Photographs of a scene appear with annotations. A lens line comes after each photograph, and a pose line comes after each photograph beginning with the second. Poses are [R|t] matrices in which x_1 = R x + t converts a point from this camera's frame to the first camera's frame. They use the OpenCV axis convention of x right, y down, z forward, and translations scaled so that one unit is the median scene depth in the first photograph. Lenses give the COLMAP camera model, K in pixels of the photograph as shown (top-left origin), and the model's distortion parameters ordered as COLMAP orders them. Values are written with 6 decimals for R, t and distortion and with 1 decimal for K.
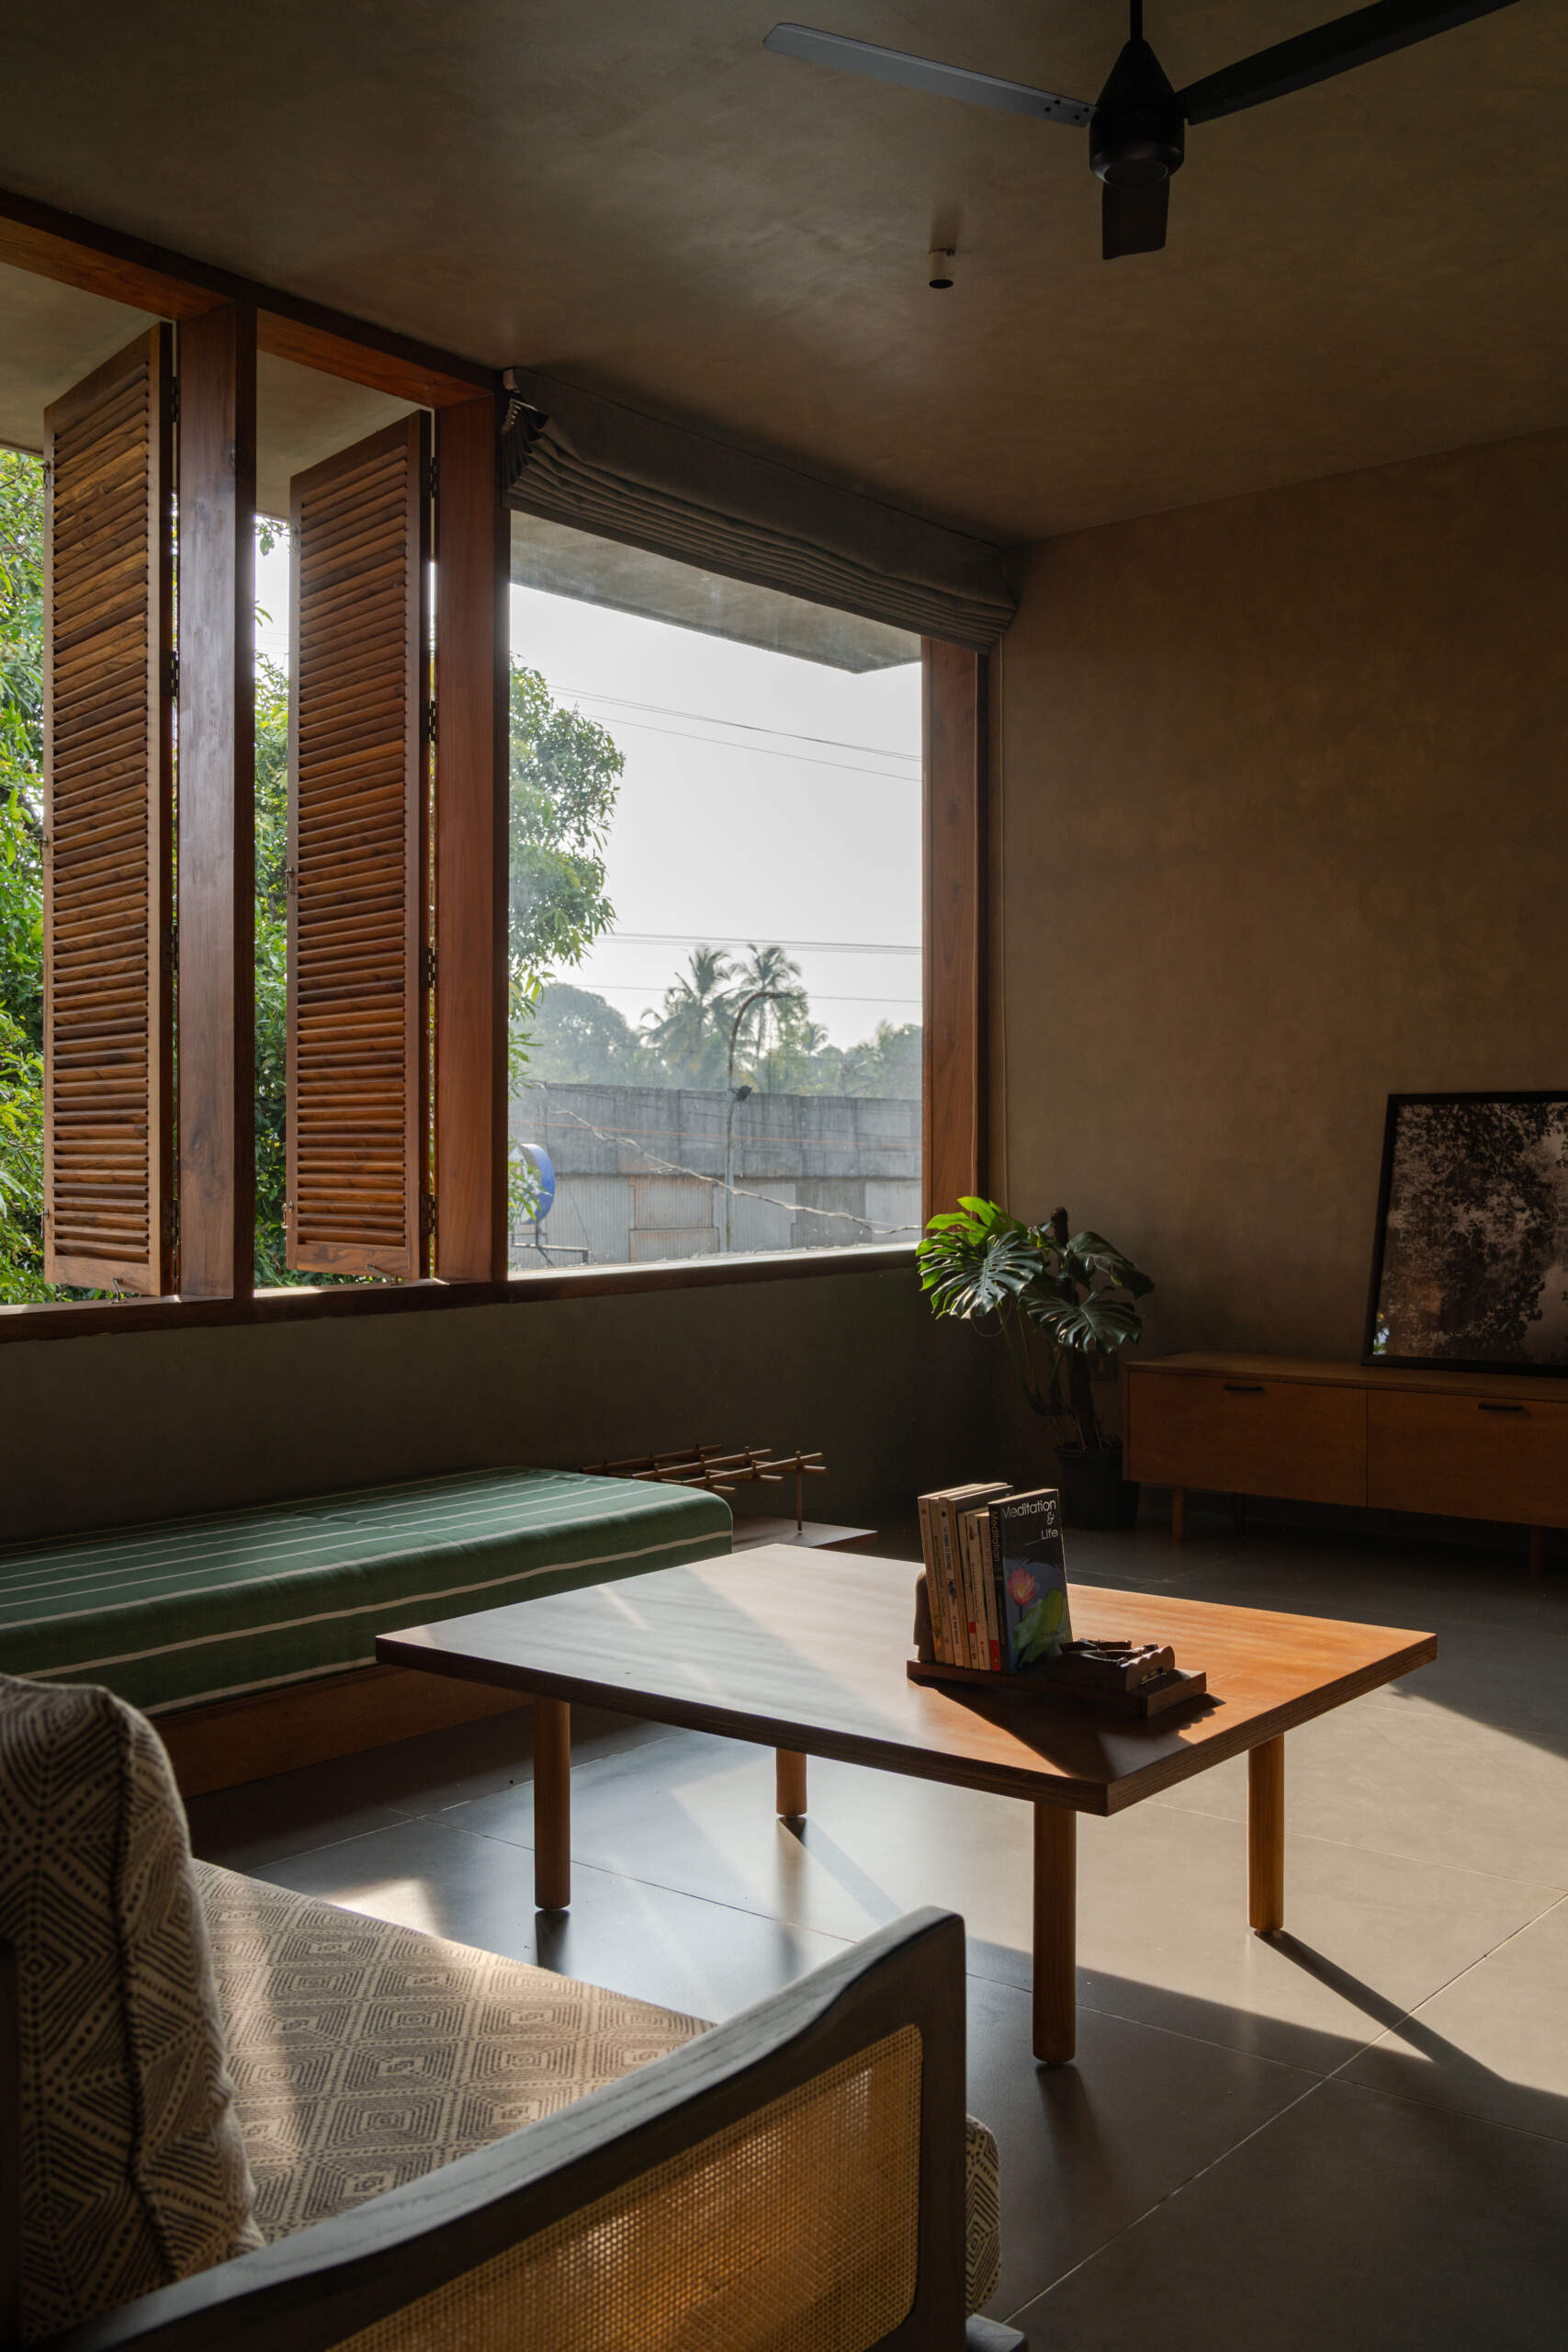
lens RADIAL K [[2184.8, 0, 784.0], [0, 2184.8, 1176.0], [0, 0, 1]] dist [-0.001581, -0.002188]
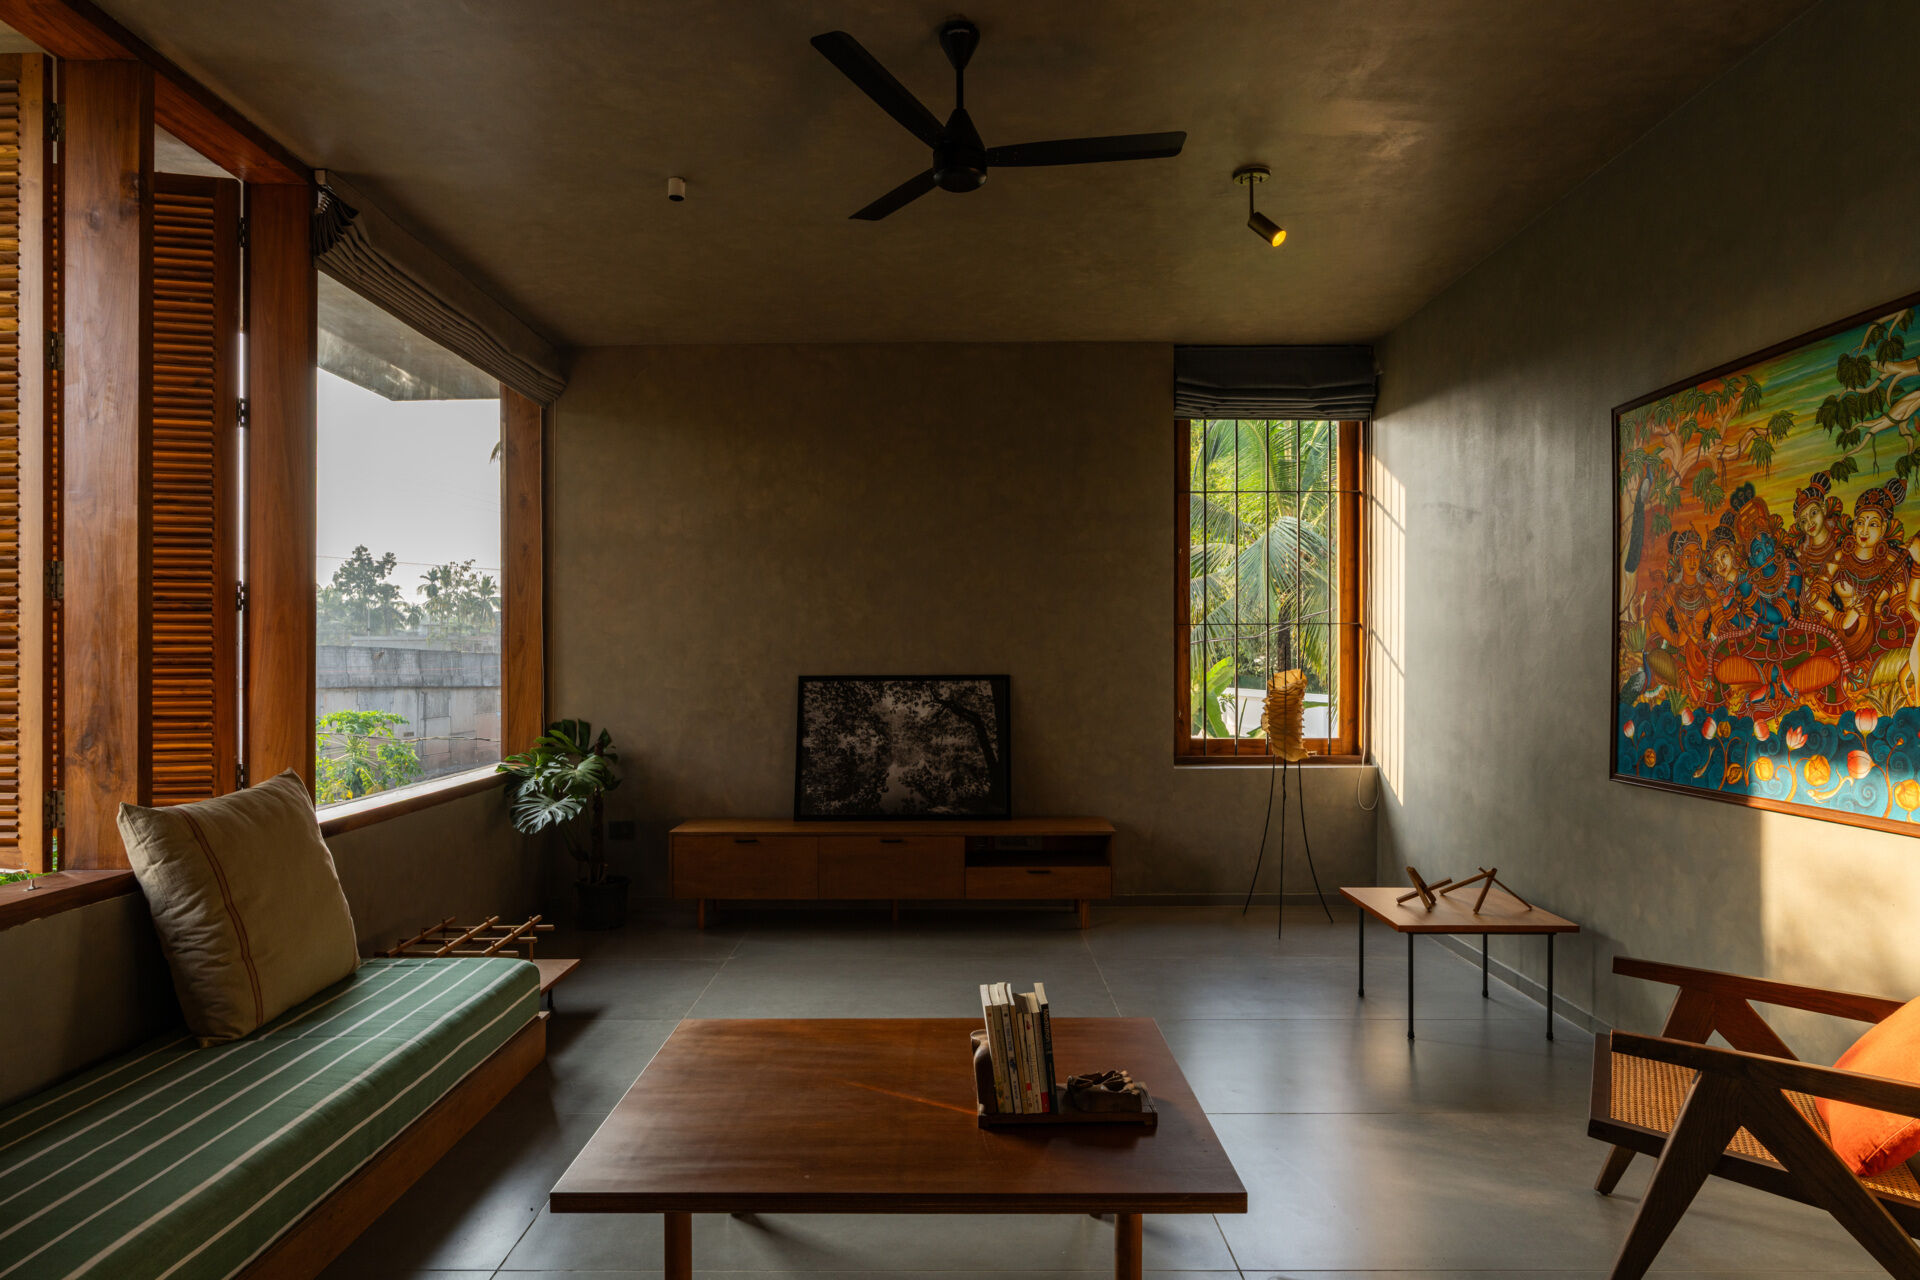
lens RADIAL K [[1090.3, 0, 960.0], [0, 1090.3, 640.0], [0, 0, 1]] dist [0.000947, 0.001596]
pose [[0.775167, 0.013089, 0.631620, -0.219447], [0.009475, 0.999432, -0.032339, -0.037729], [-0.631685, 0.031053, 0.774603, 0.187768]]
